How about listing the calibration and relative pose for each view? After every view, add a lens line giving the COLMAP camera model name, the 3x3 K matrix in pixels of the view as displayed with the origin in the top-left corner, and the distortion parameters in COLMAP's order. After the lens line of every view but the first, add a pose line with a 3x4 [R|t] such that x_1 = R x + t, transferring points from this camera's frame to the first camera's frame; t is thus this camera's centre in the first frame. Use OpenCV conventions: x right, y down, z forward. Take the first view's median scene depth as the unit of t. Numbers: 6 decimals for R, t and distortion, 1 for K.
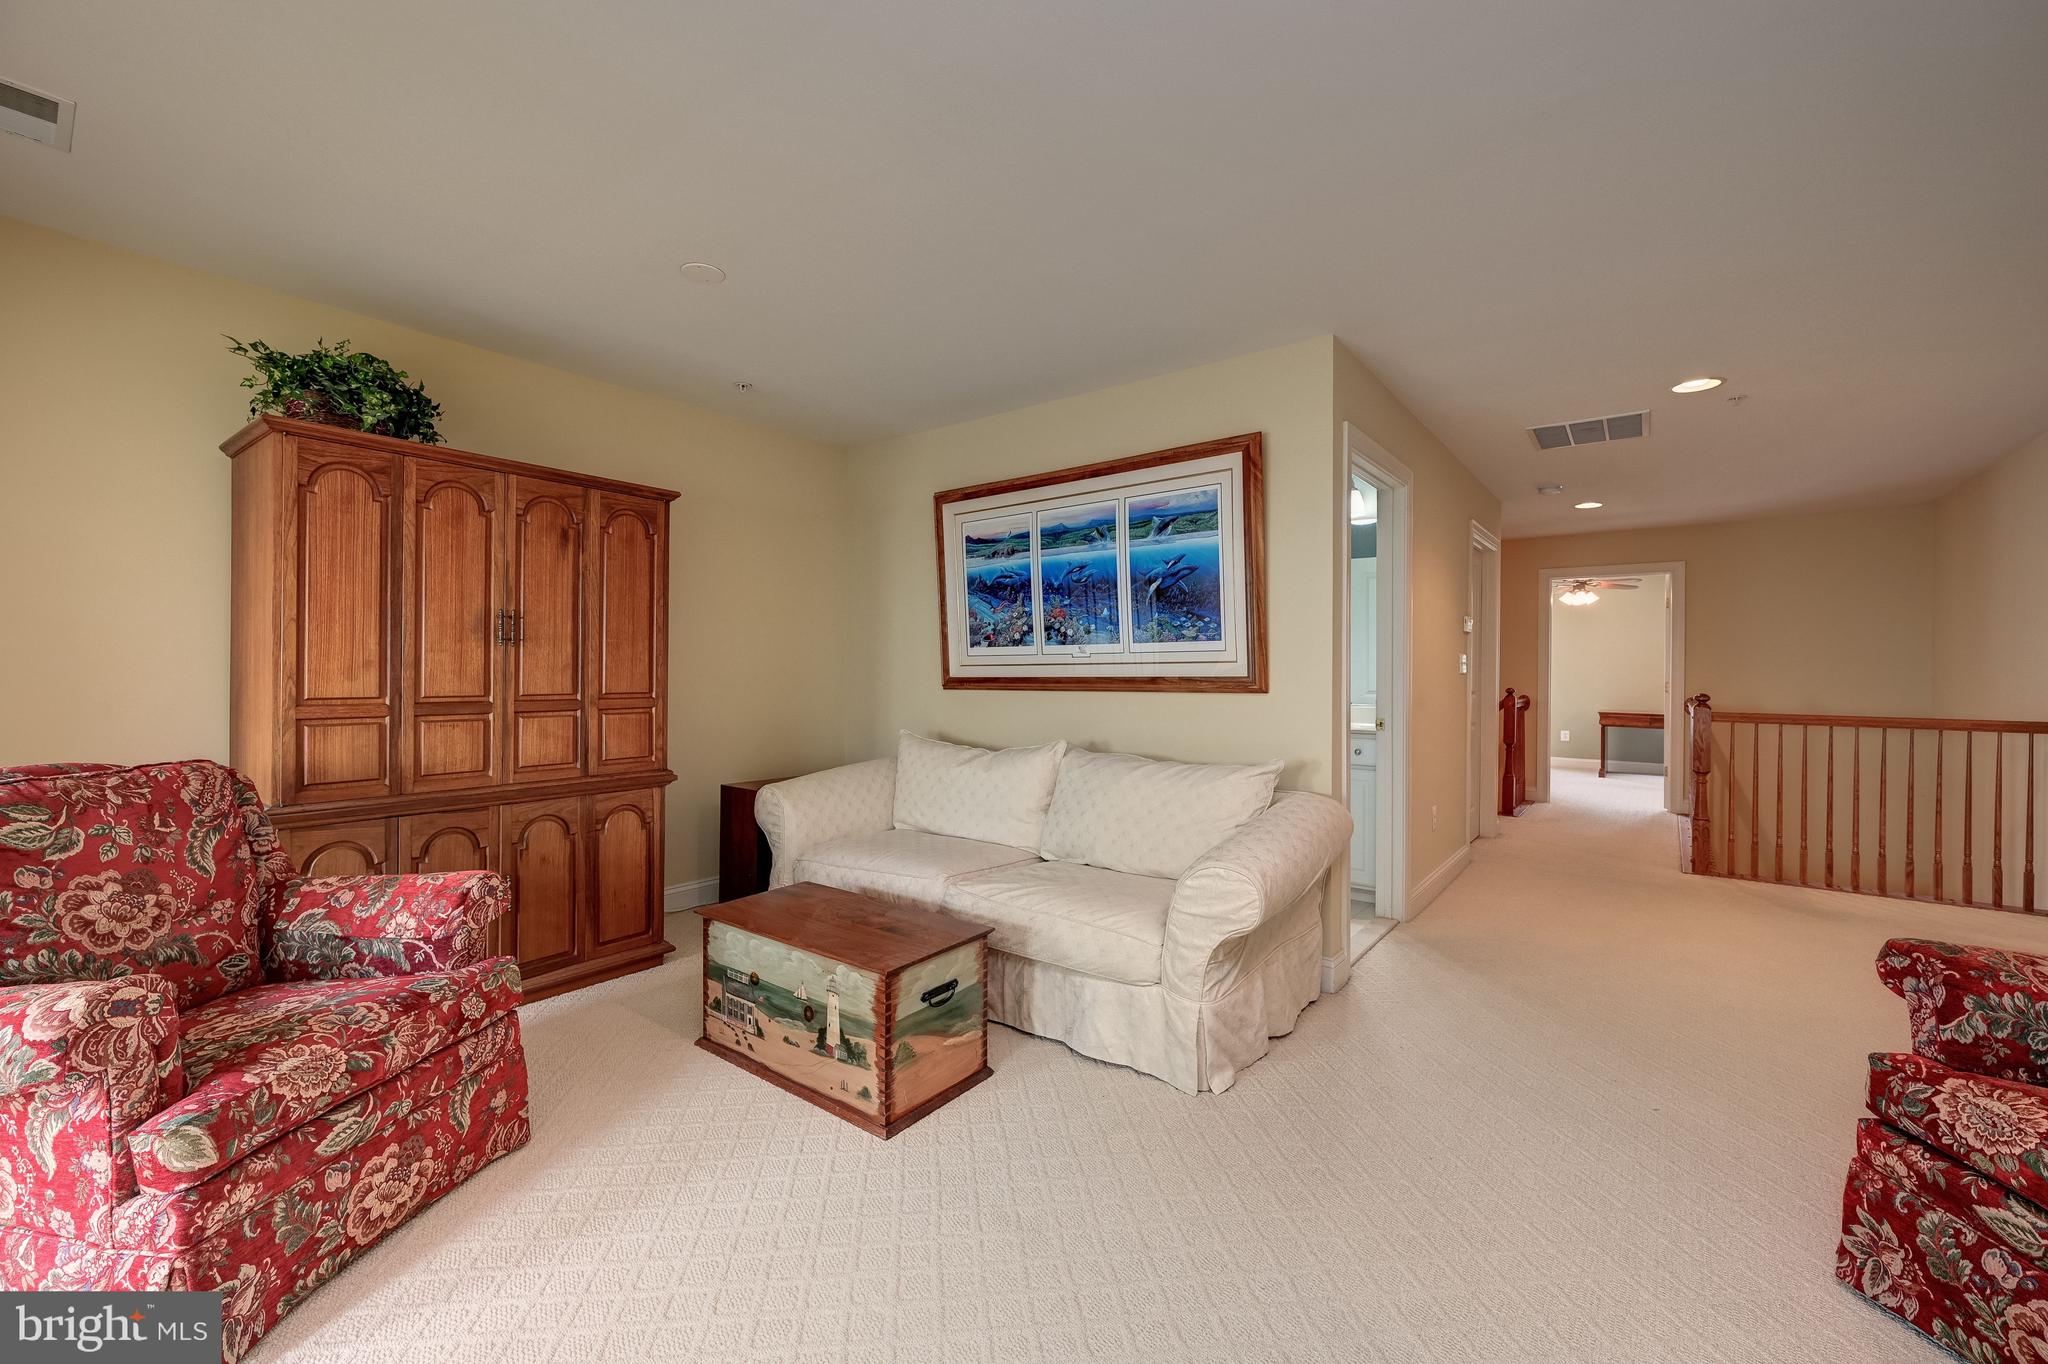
lens RADIAL K [[819.7, 0, 1027.3], [0, 819.7, 677.7], [0, 0, 1]] dist [-0.004907, 0.001351]
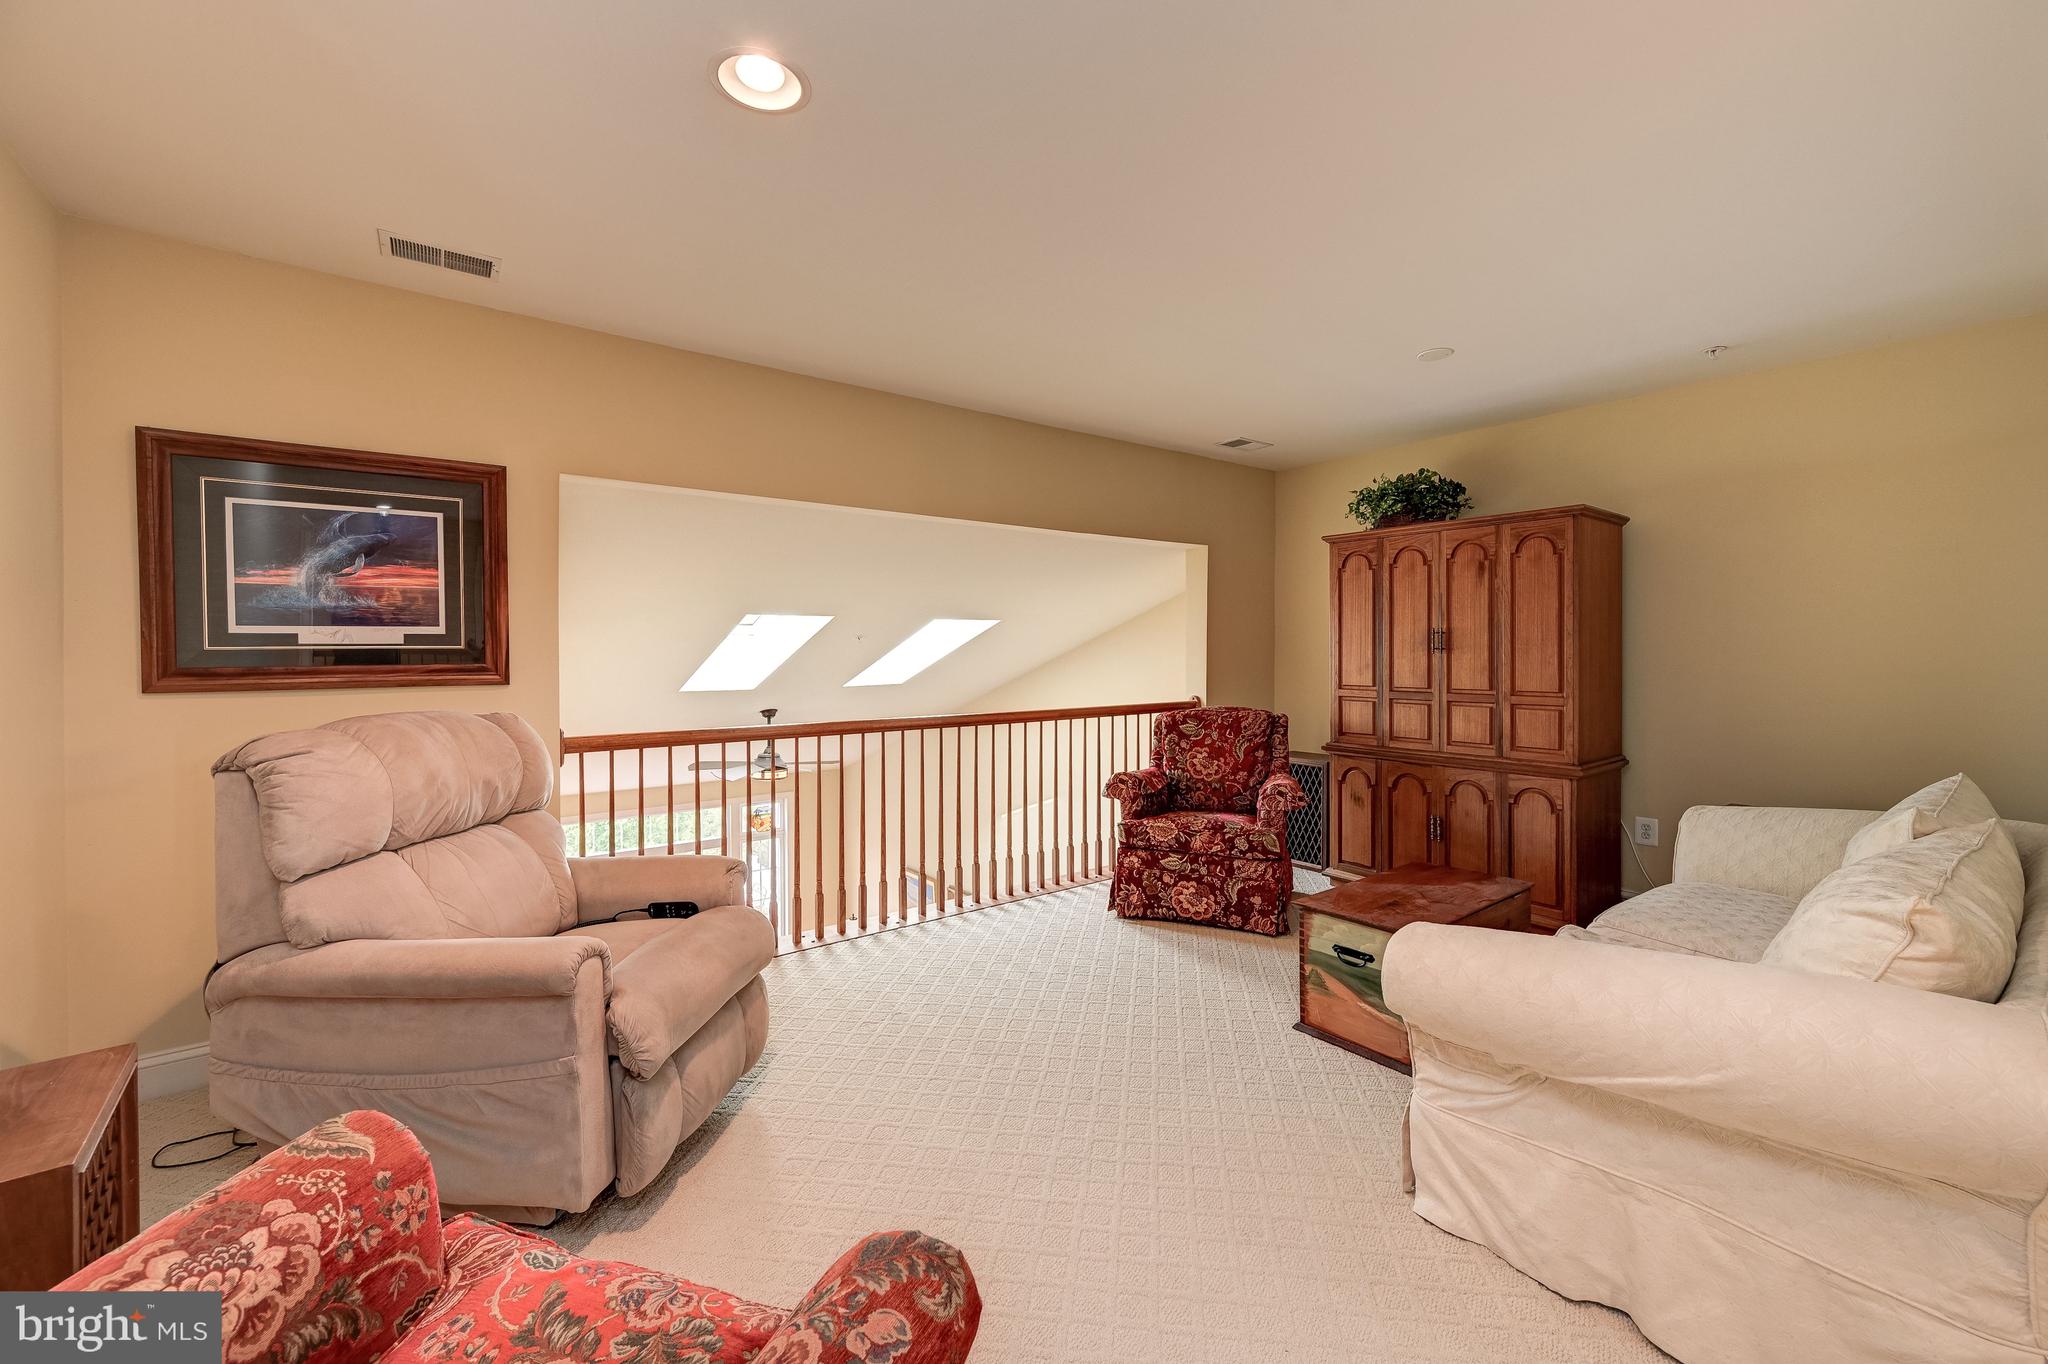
lens RADIAL K [[819.7, 0, 1037.7], [0, 819.7, 664.8], [0, 0, 1]] dist [-0.004907, 0.001351]
pose [[-0.249445, 0.011911, -0.968316, 0.991843], [-0.008517, 0.999859, 0.014493, -0.037568], [0.968352, 0.011862, -0.249308, 0.746450]]
